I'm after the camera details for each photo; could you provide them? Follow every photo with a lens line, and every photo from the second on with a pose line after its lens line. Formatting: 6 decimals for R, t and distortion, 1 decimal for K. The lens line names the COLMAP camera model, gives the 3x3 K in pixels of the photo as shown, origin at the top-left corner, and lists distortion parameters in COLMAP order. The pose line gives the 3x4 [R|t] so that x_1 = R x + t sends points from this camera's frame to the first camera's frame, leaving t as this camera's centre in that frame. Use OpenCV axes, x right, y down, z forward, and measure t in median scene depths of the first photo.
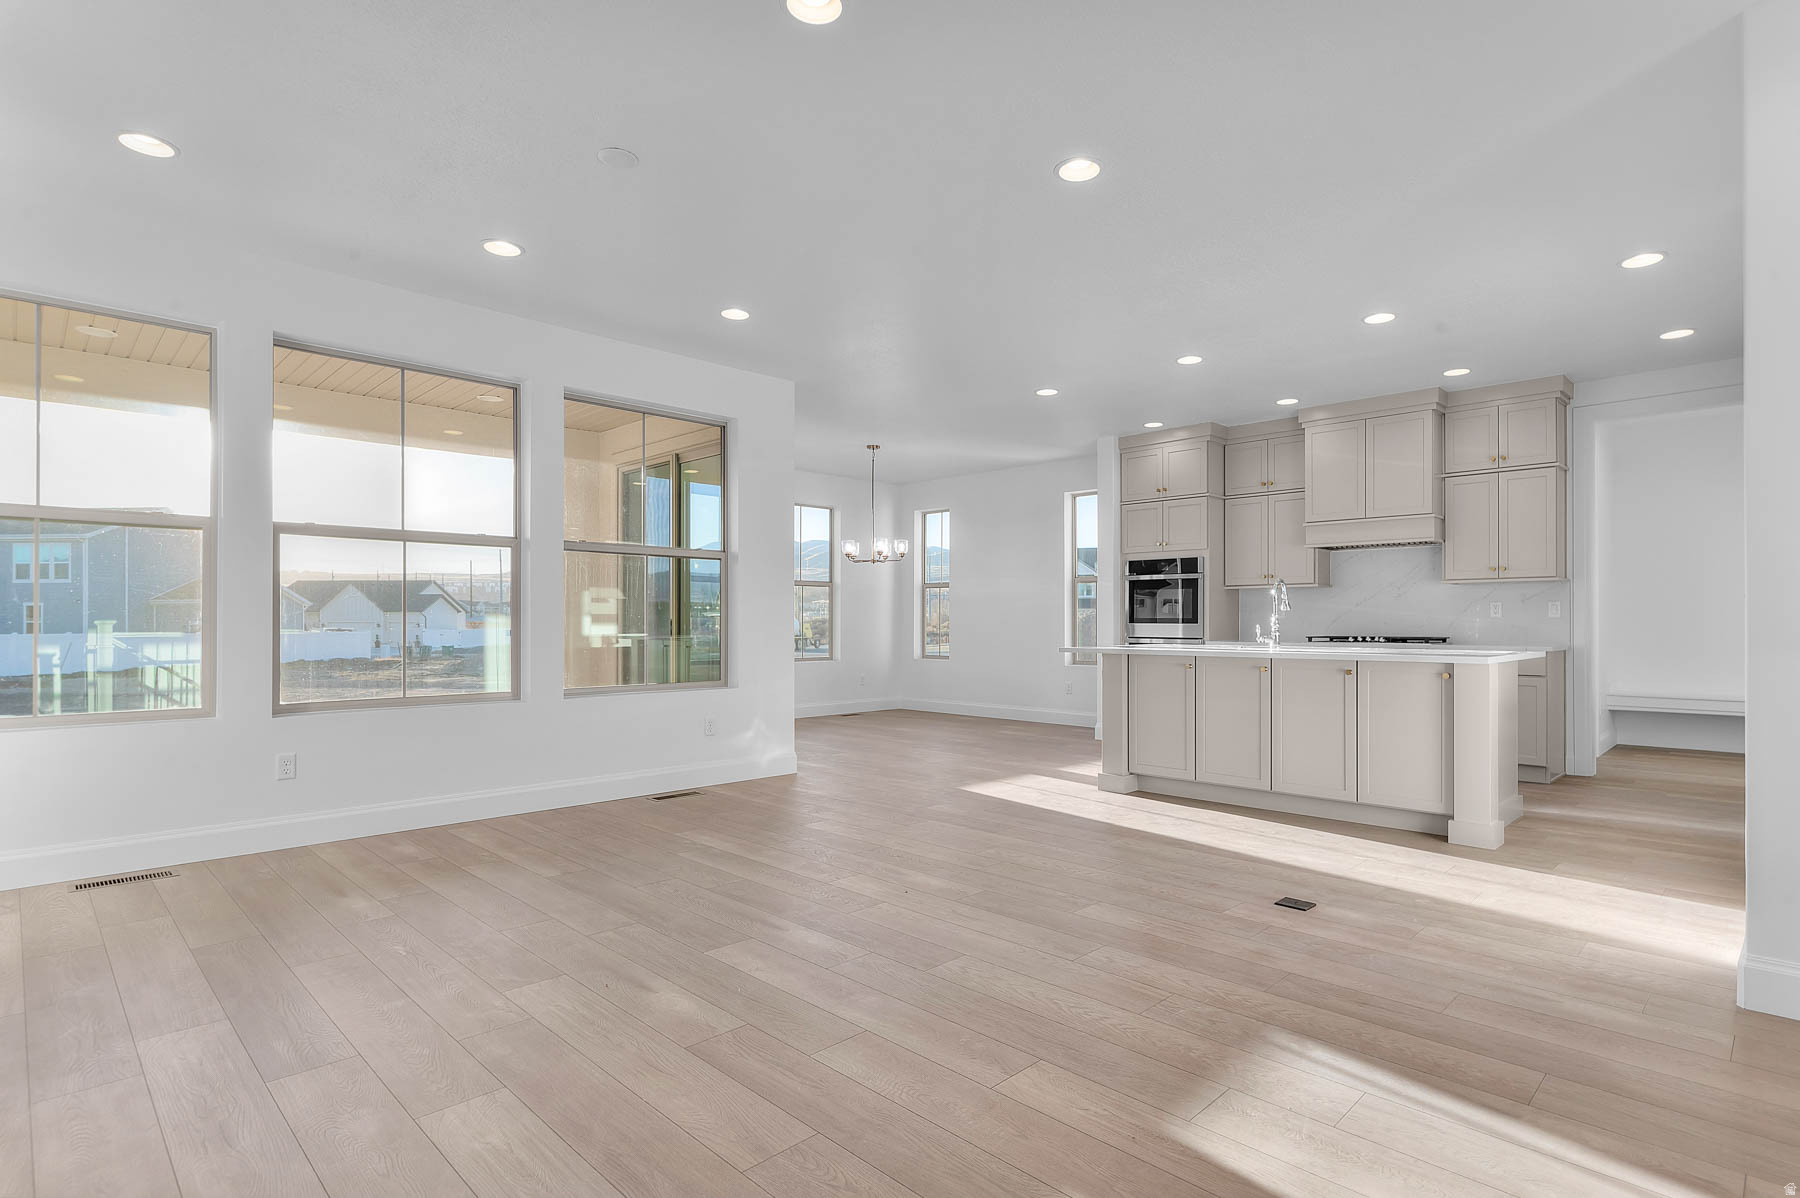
lens RADIAL K [[918.7, 0, 904.0], [0, 918.7, 604.7], [0, 0, 1]] dist [-0.001293, -0.000128]
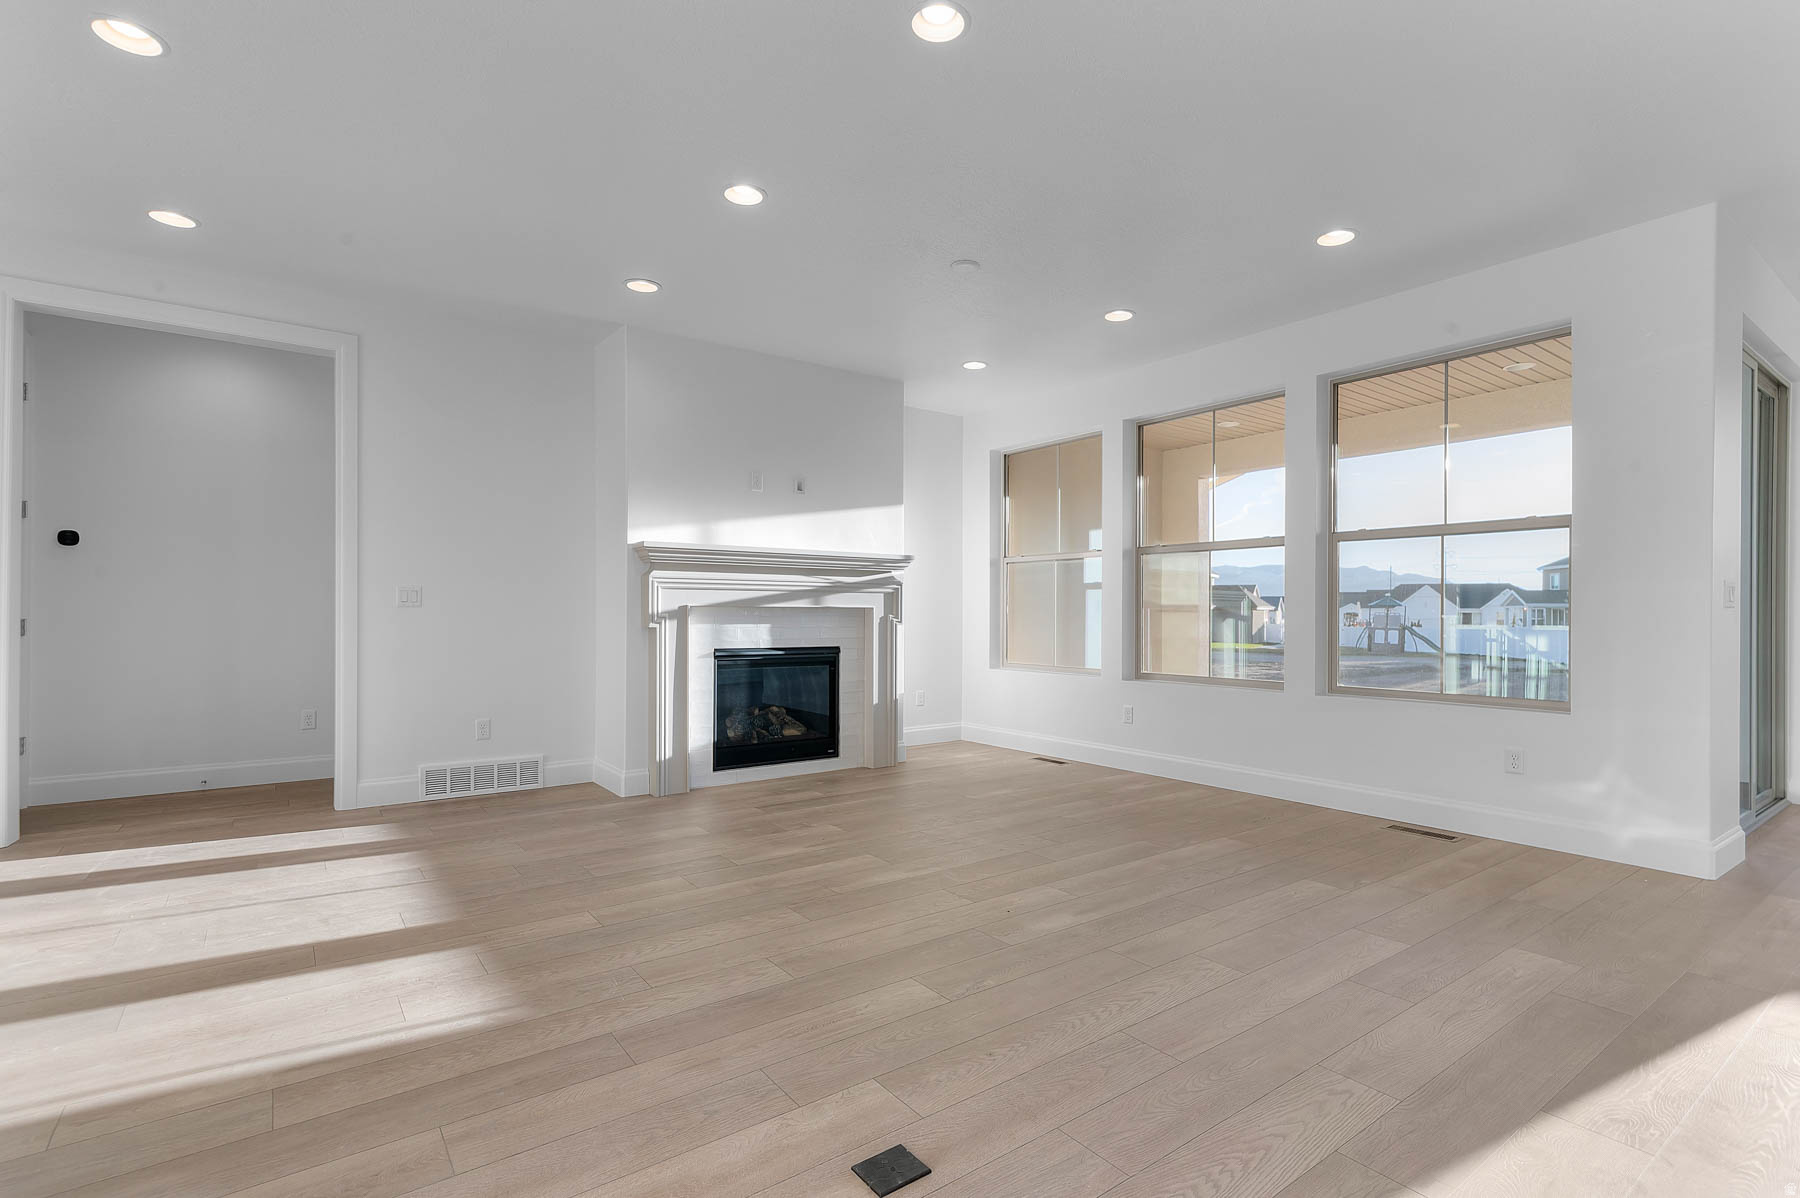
lens RADIAL K [[838.7, 0, 901.5], [0, 838.7, 612.7], [0, 0, 1]] dist [0.000752, -0.000178]
pose [[-0.140607, -0.000268, -0.990065, 0.946234], [0.012330, 0.999922, -0.002021, 0.021702], [0.989989, -0.012491, -0.140593, 1.151436]]
